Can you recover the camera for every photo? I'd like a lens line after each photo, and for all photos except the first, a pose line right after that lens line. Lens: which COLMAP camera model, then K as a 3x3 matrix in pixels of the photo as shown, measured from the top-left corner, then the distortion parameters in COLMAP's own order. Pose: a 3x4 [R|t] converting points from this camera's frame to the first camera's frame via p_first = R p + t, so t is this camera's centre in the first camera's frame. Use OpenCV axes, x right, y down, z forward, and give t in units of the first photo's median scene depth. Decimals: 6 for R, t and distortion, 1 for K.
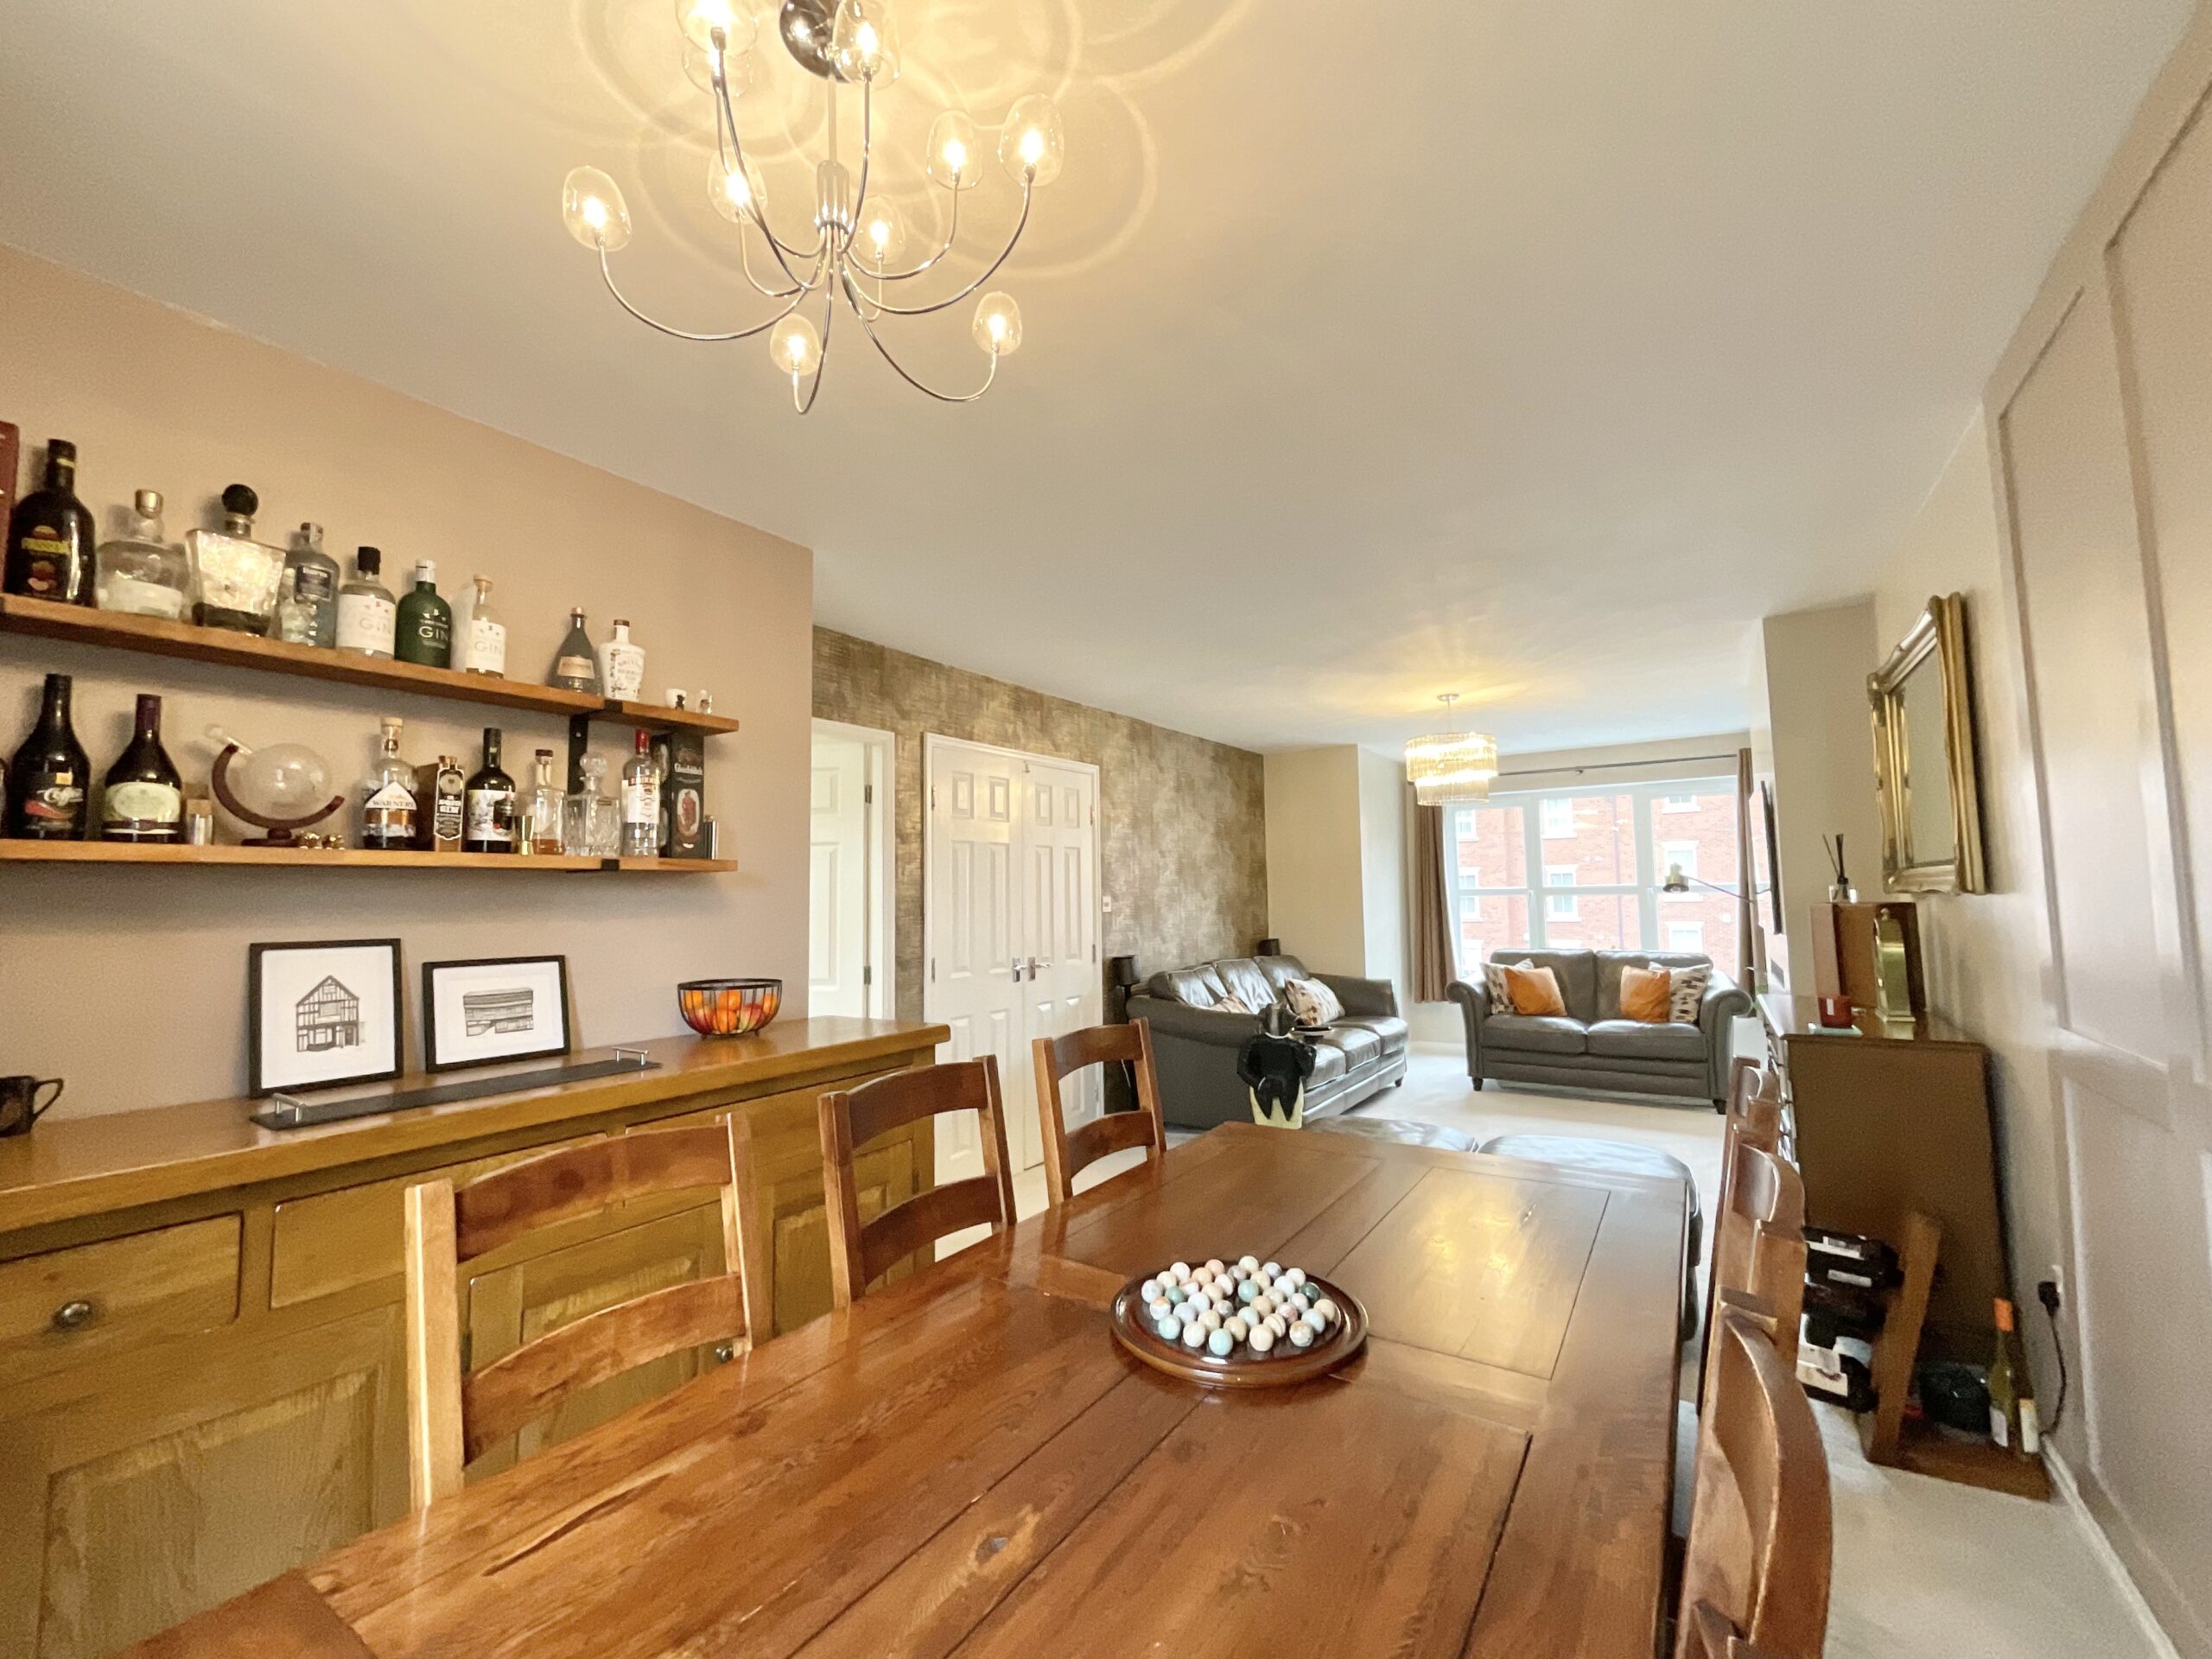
lens RADIAL K [[875.4, 0, 1114.7], [0, 875.4, 825.4], [0, 0, 1]] dist [0.000353, -0.005002]
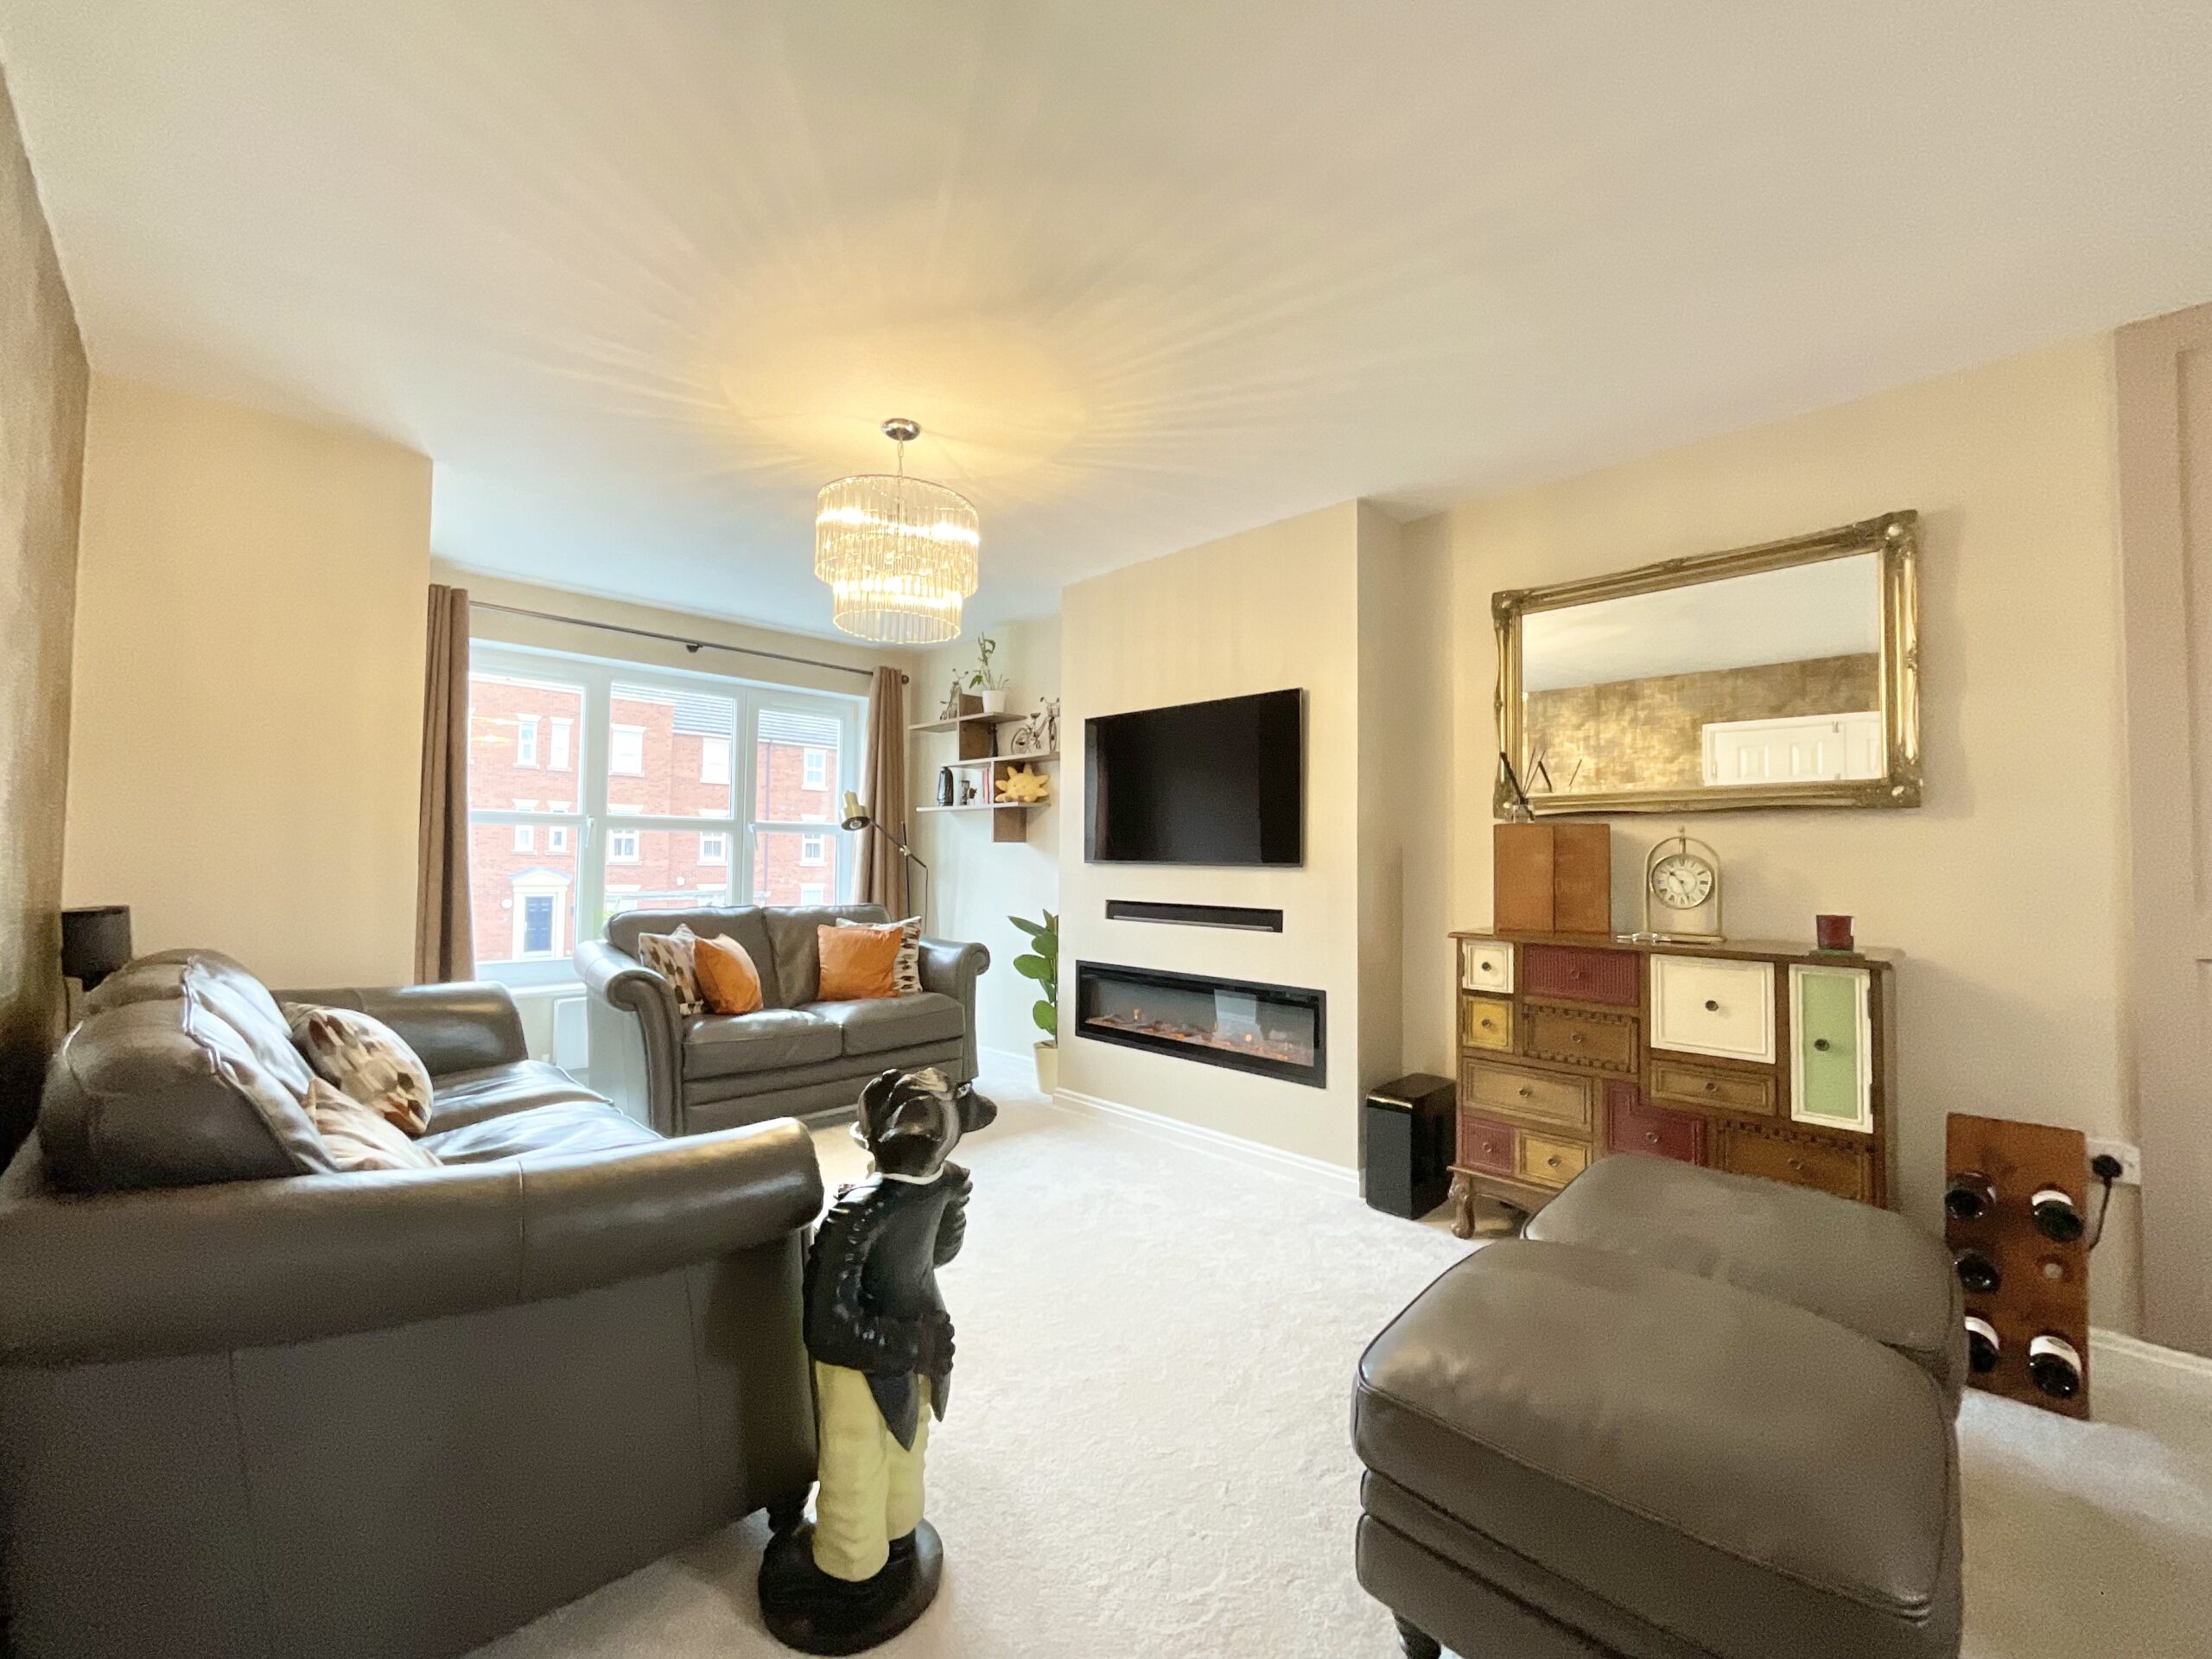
lens RADIAL K [[898.9, 0, 1096.2], [0, 898.9, 827.2], [0, 0, 1]] dist [-0.005192, -0.000021]
pose [[0.204919, 0.054185, 0.977278, -0.098188], [-0.099510, 0.994446, -0.034271, 0.081145], [-0.973707, -0.090226, 0.209173, 0.619954]]
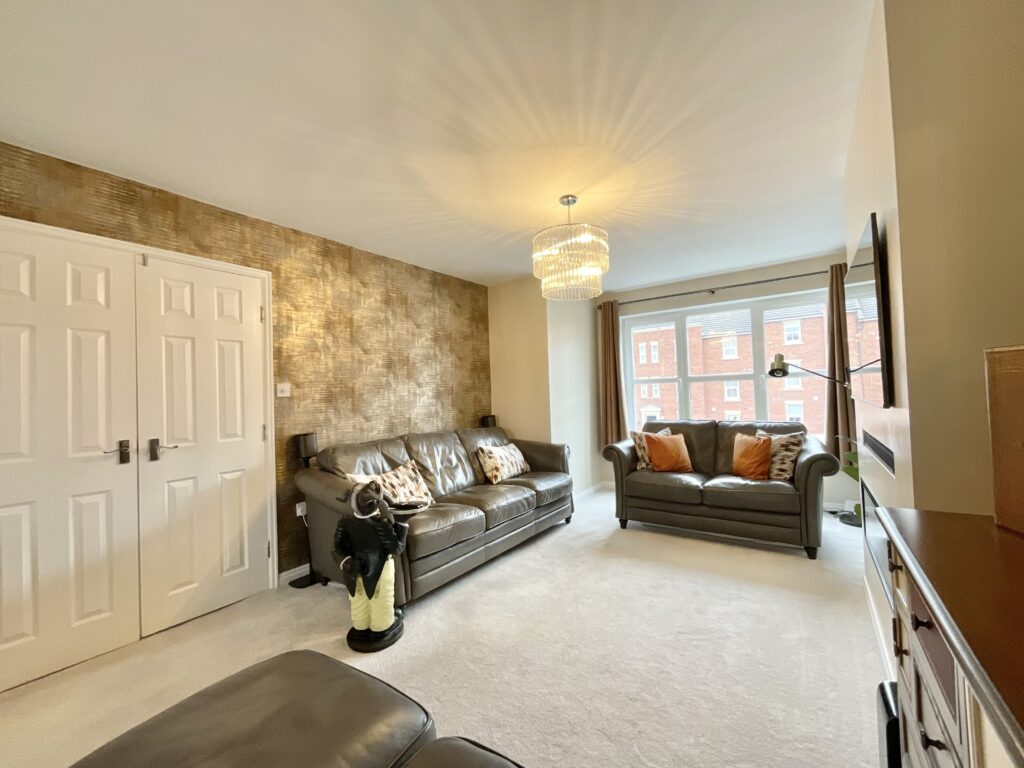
lens RADIAL K [[416.1, 0, 507.4], [0, 416.1, 382.9], [0, 0, 1]] dist [-0.005192, -0.000021]
pose [[0.999431, -0.016693, -0.029313, 0.257704], [0.018323, 0.998248, 0.056259, 0.045113], [0.028322, -0.056764, 0.997986, 0.374381]]
